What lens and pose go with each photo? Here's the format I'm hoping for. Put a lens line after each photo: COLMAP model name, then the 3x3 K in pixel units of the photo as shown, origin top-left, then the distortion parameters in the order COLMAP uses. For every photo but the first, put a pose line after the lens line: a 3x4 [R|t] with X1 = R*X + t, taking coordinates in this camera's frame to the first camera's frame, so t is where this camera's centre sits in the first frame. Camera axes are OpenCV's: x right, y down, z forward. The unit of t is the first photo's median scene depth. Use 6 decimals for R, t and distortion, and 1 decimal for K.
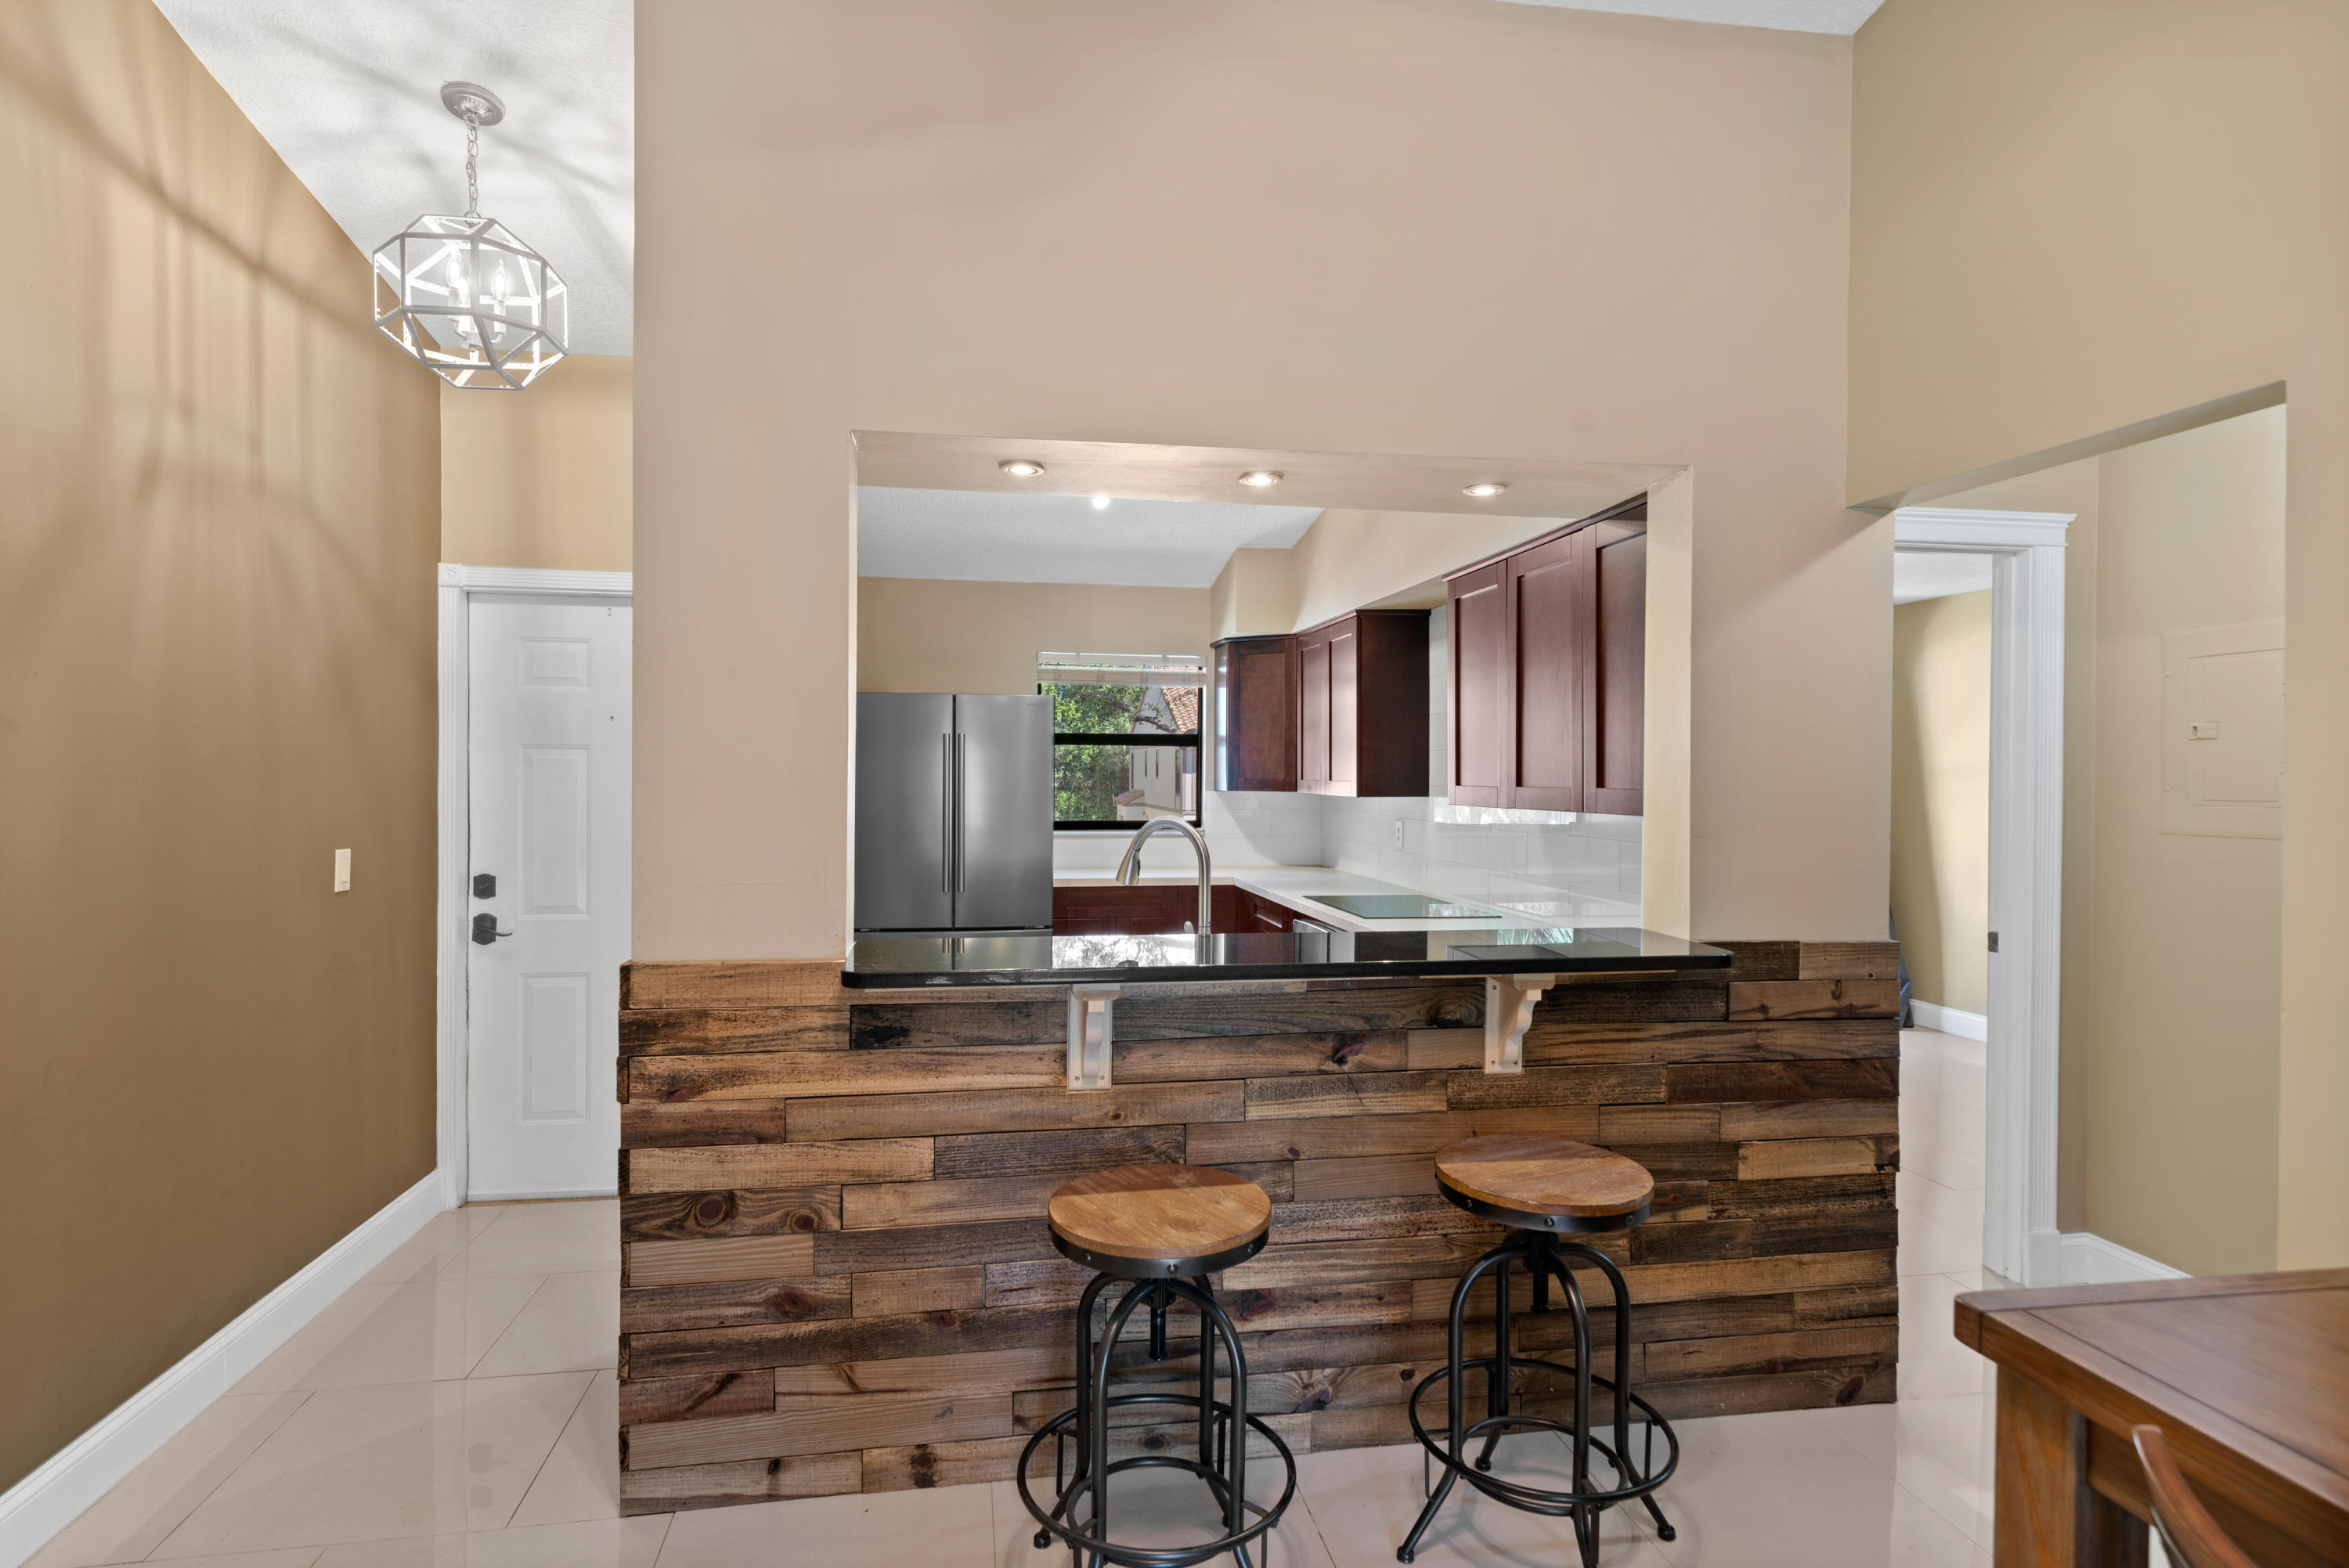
lens RADIAL K [[1222.7, 0, 1166.3], [0, 1222.7, 781.9], [0, 0, 1]] dist [0.005144, -0.000620]
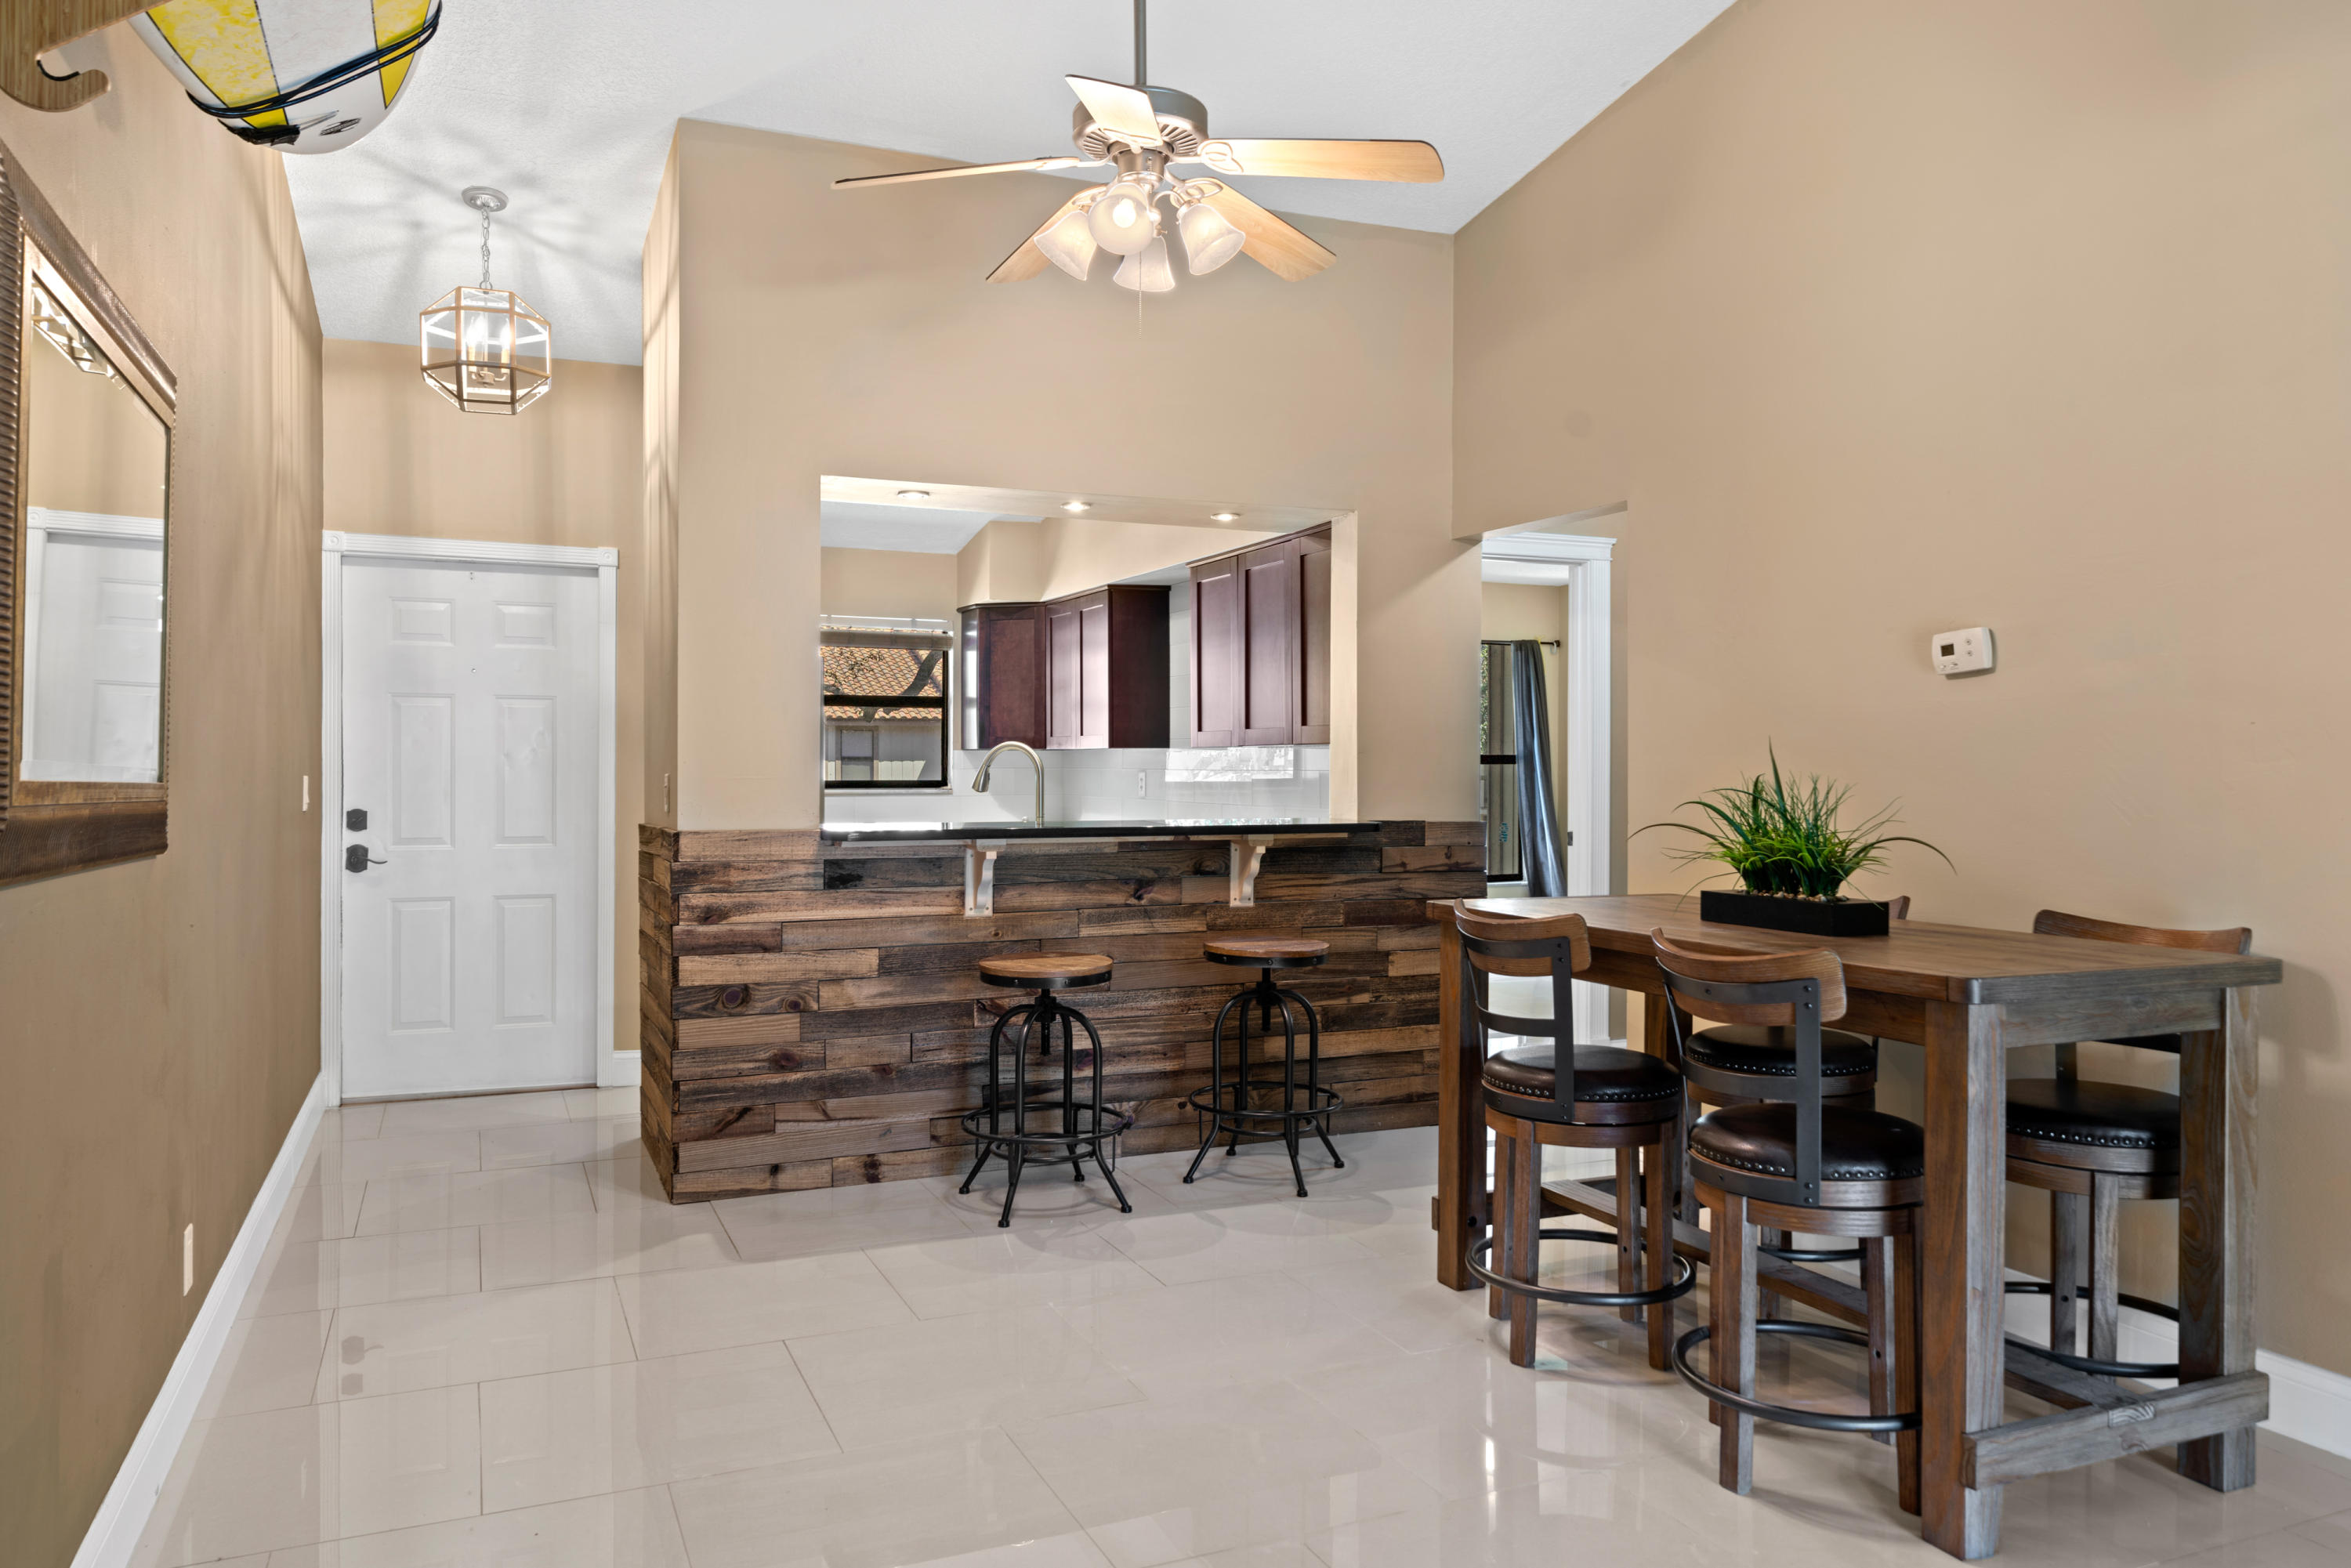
lens RADIAL K [[1699.6, 0, 1176.7], [0, 1699.6, 791.7], [0, 0, 1]] dist [0.012782, 0.001690]
pose [[0.968909, -0.007212, 0.247311, -0.316450], [0.006084, 0.999967, 0.005327, 0.081384], [-0.247341, -0.003657, 0.968922, -1.001769]]
